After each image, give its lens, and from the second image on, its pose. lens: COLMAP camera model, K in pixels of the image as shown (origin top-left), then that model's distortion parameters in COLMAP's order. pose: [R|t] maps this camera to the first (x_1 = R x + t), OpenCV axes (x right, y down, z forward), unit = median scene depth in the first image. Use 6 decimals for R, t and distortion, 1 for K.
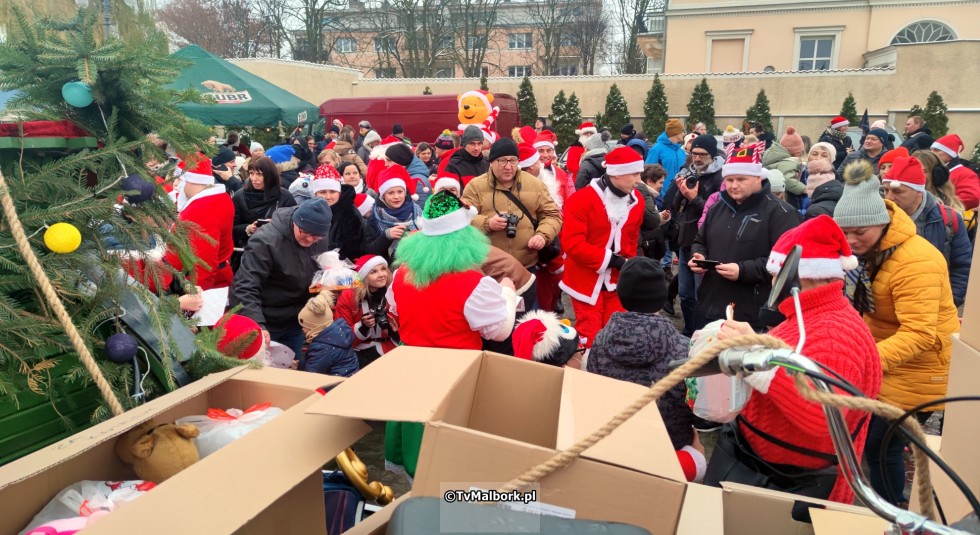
lens RADIAL K [[714.5, 0, 471.4], [0, 714.5, 271.6], [0, 0, 1]] dist [0.060180, -0.063650]
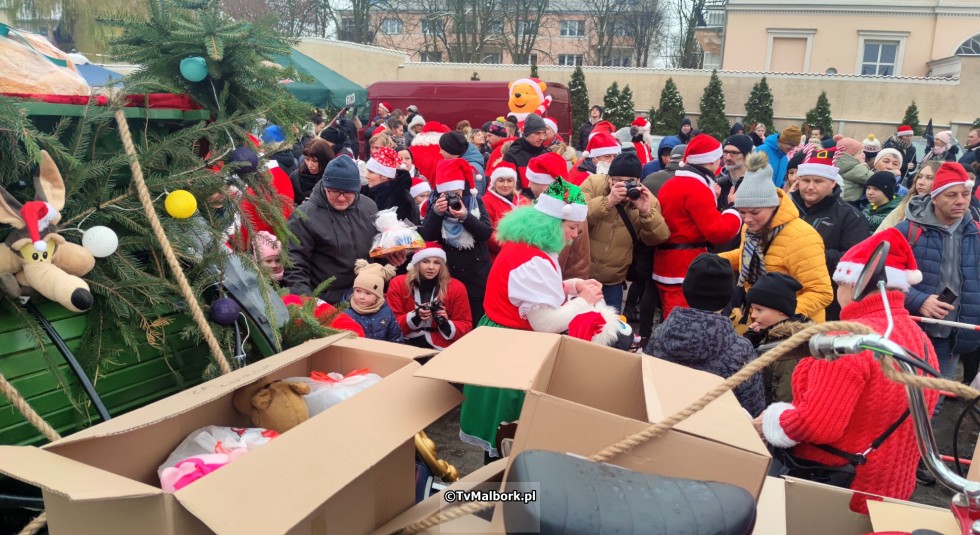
lens RADIAL K [[747.2, 0, 488.3], [0, 747.2, 282.9], [0, 0, 1]] dist [-0.001888, -0.059509]
pose [[0.998462, 0.049460, -0.025054, -0.005170], [-0.048916, 0.998563, 0.021868, 0.001474], [0.026099, -0.020608, 0.999447, -0.005537]]
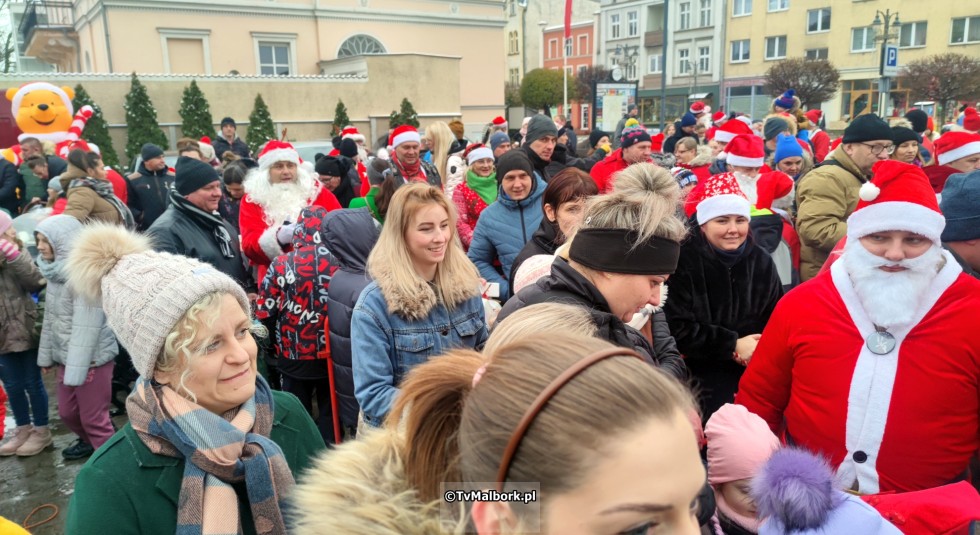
lens RADIAL K [[750.0, 0, 490.0], [0, 750.0, 267.5], [0, 0, 1]] dist [0.027440, -0.055683]
pose [[0.638280, -0.162265, 0.752509, -0.175451], [0.185731, 0.981114, 0.054022, -0.031228], [-0.747063, 0.105283, 0.656363, 0.169571]]
